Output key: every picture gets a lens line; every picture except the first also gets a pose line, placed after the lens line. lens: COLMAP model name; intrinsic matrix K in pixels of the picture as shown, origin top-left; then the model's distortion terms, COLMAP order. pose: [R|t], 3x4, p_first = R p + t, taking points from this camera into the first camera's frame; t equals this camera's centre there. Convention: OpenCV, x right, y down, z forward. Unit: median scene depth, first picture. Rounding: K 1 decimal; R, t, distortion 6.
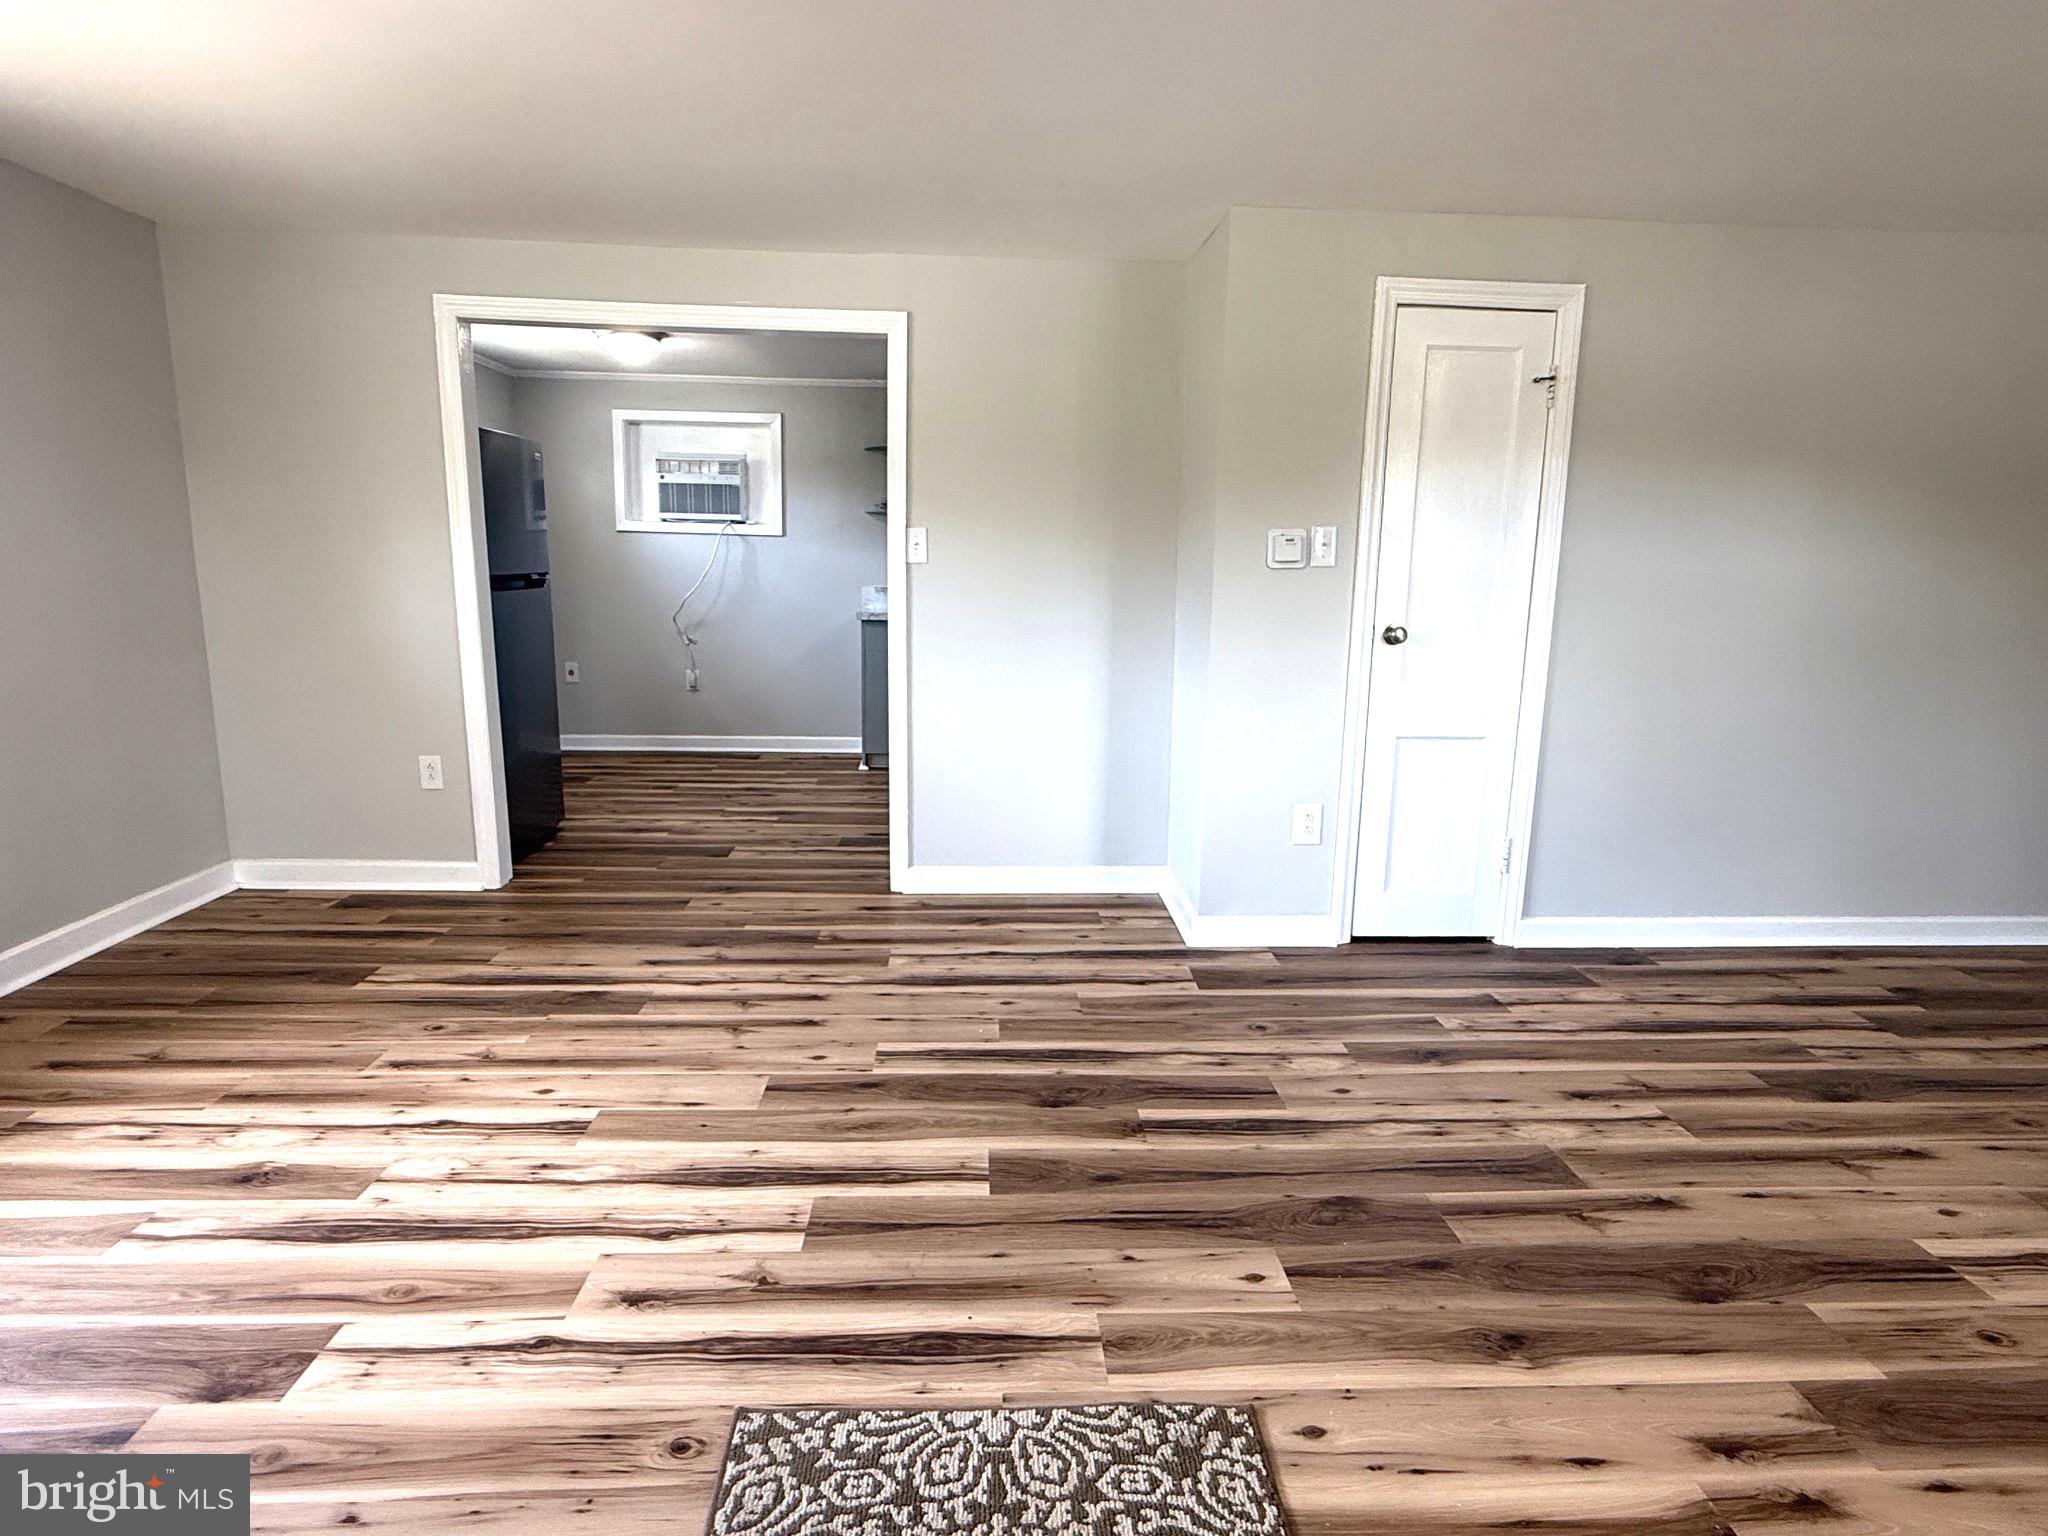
lens RADIAL K [[1114.5, 0, 1017.5], [0, 1114.5, 768.2], [0, 0, 1]] dist [-0.001789, 0.000990]
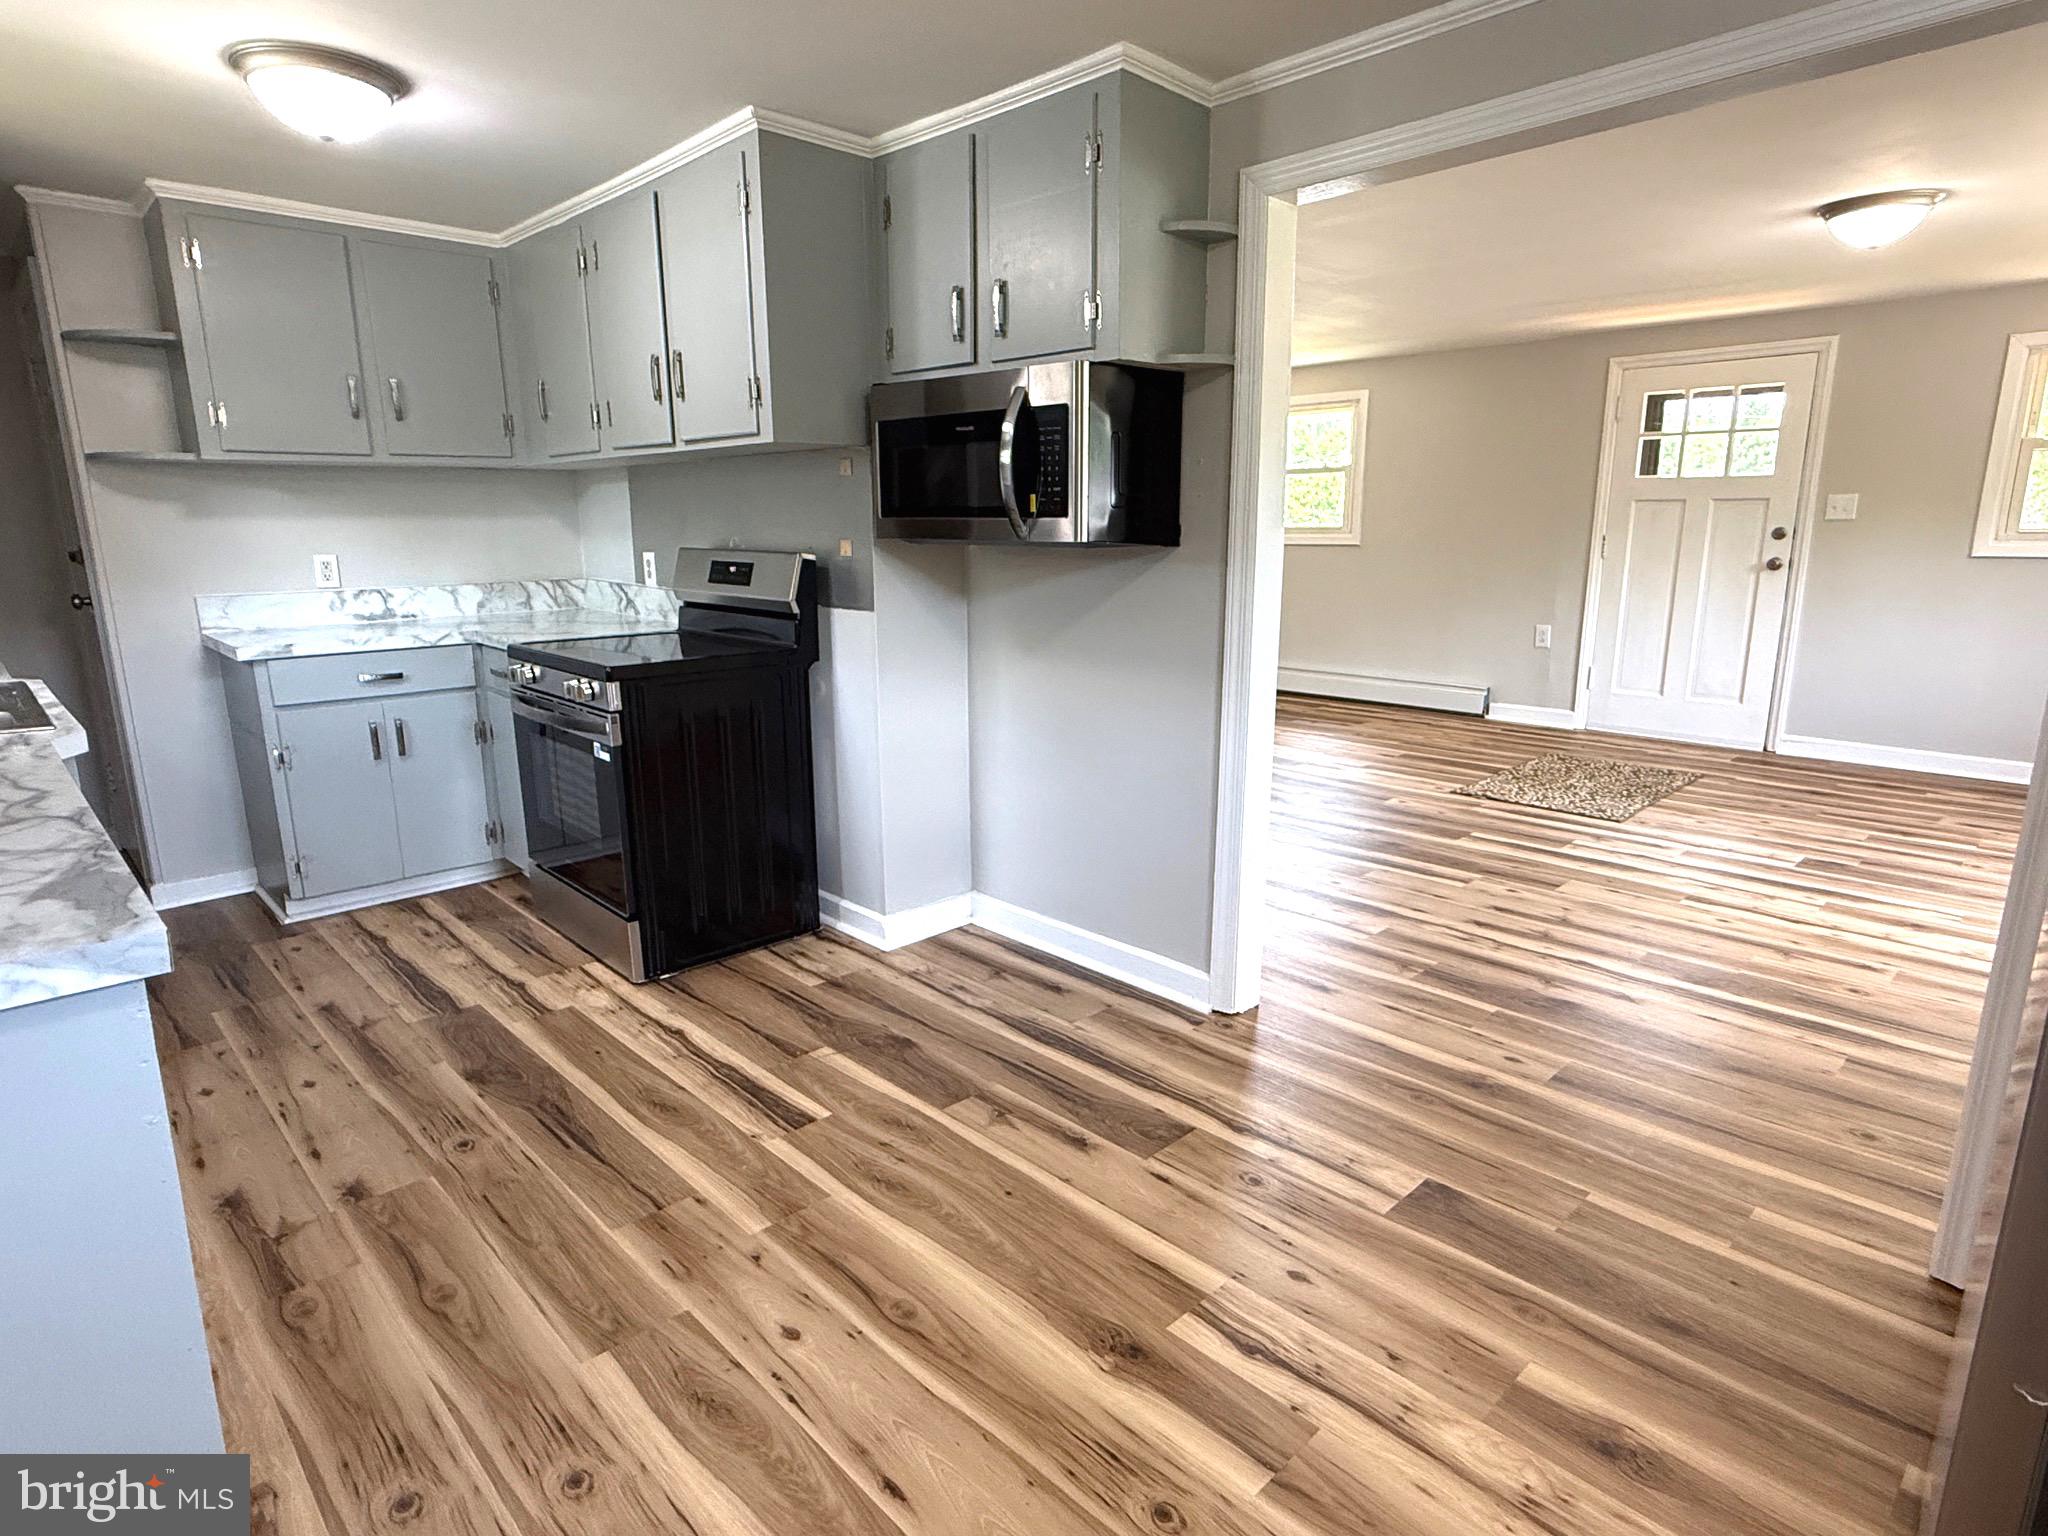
lens RADIAL K [[1114.5, 0, 1017.5], [0, 1114.5, 768.2], [0, 0, 1]] dist [-0.001789, 0.000990]
pose [[-0.661118, -0.178247, 0.728801, -0.822132], [0.131886, 0.928635, 0.346760, -0.487858], [-0.738600, 0.325368, -0.590429, 2.414796]]
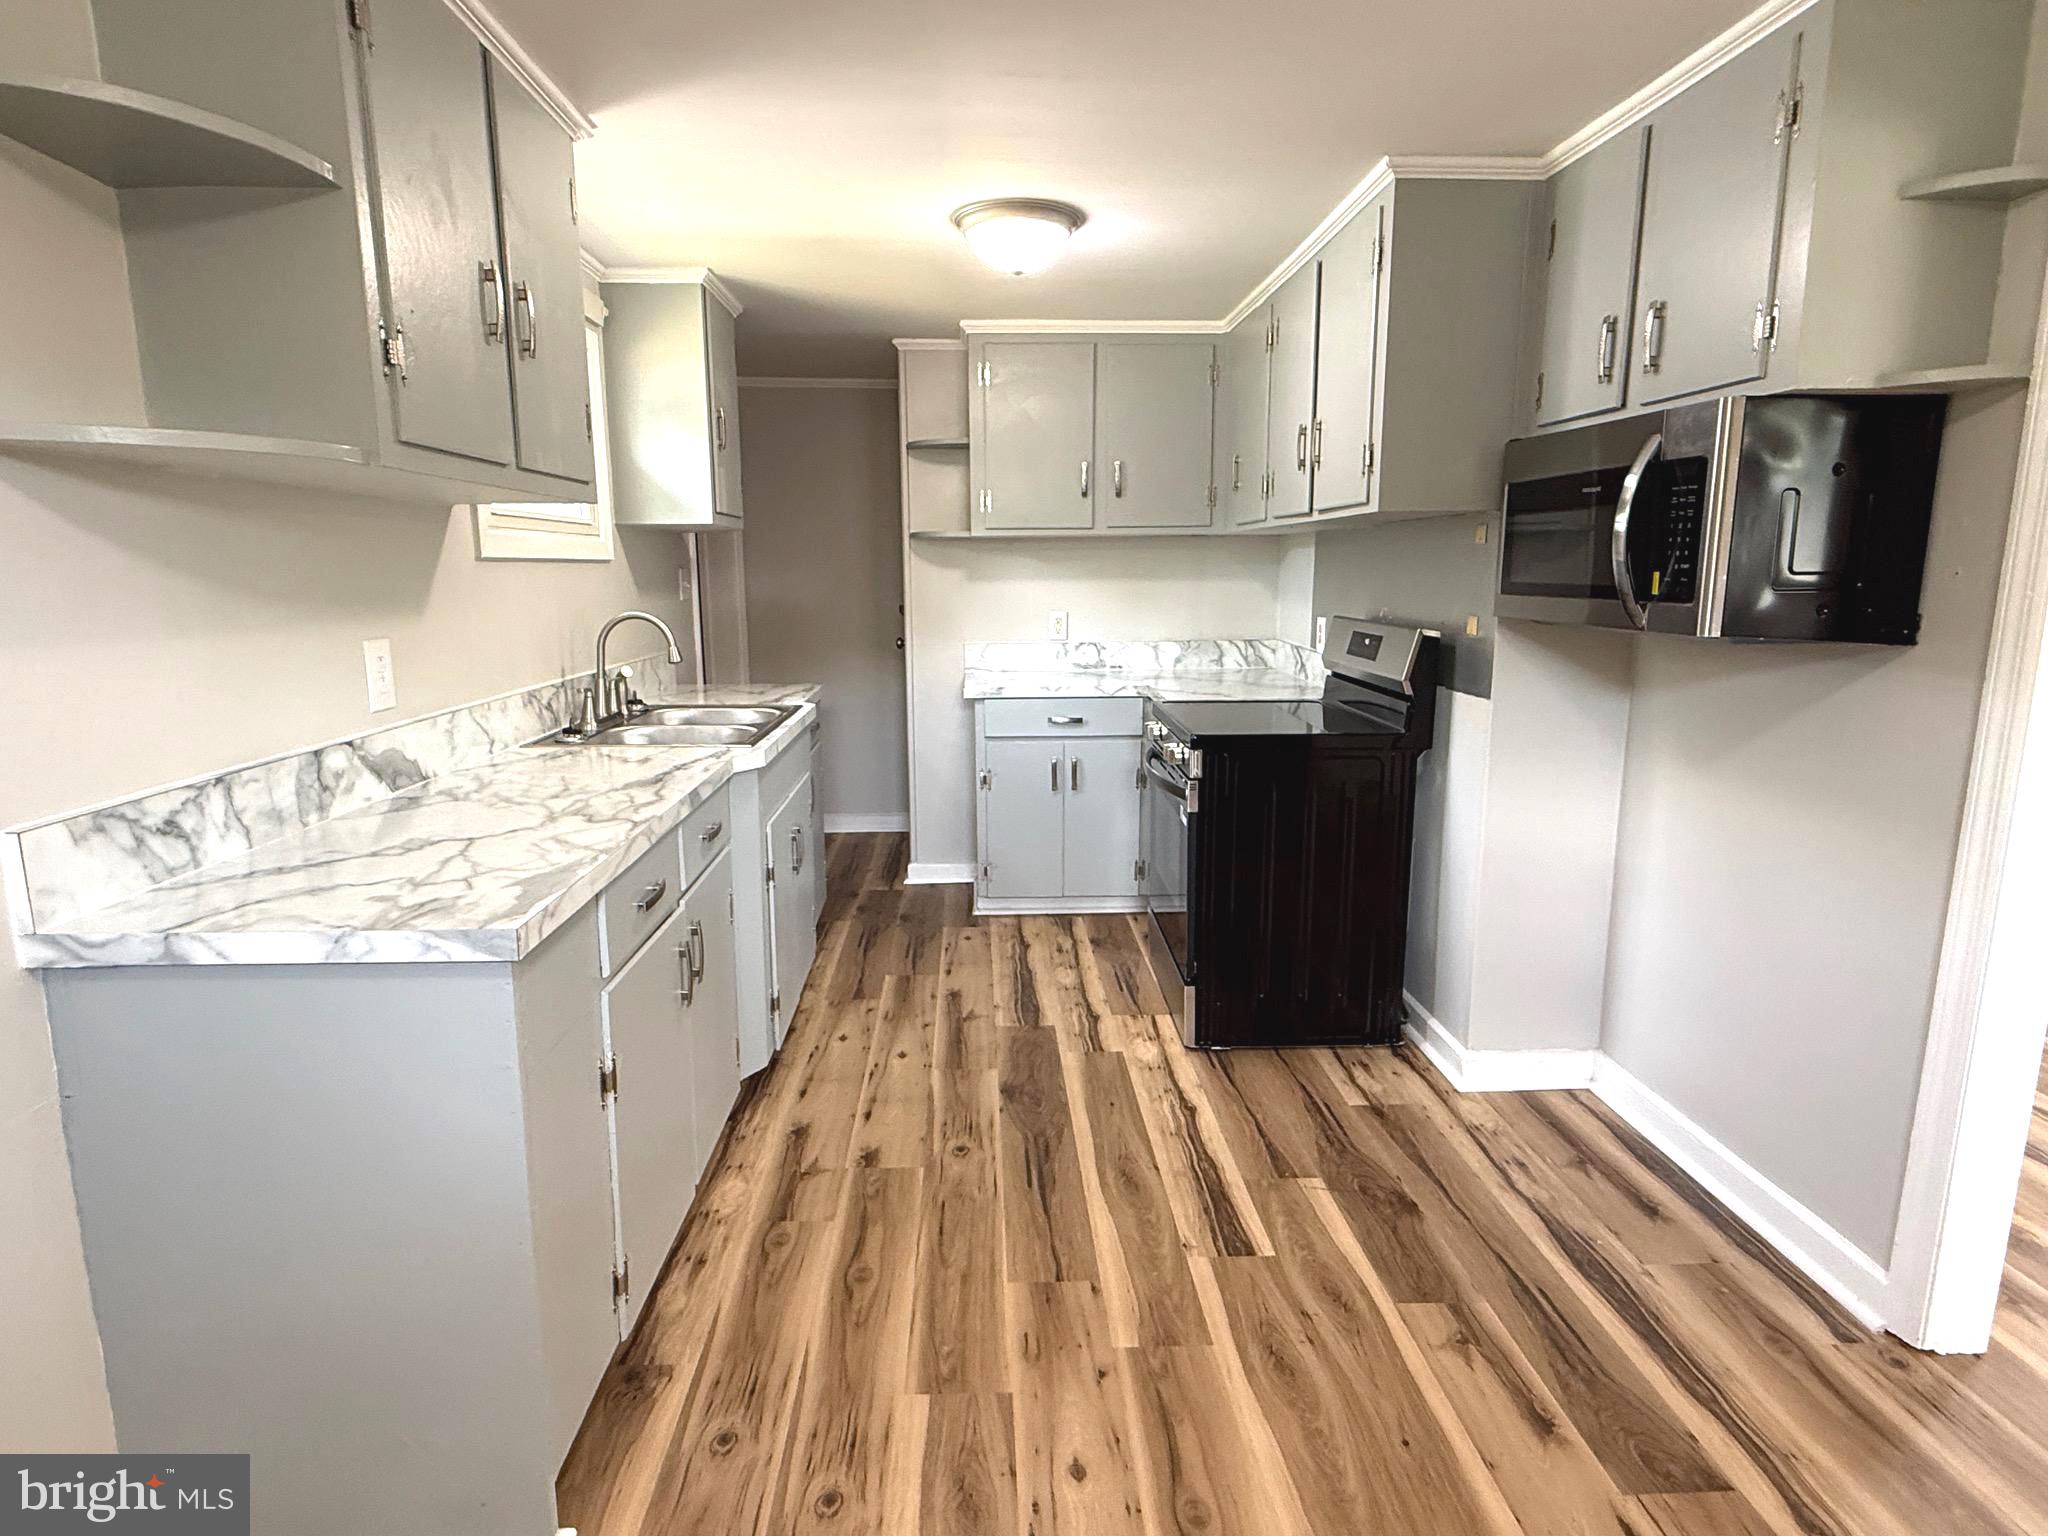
lens RADIAL K [[1114.5, 0, 1017.5], [0, 1114.5, 768.2], [0, 0, 1]] dist [-0.001789, 0.000990]
pose [[0.004891, -0.194272, 0.980936, -0.846272], [0.188823, 0.963480, 0.189873, -0.466394], [-0.981999, 0.184295, 0.041395, 2.156354]]
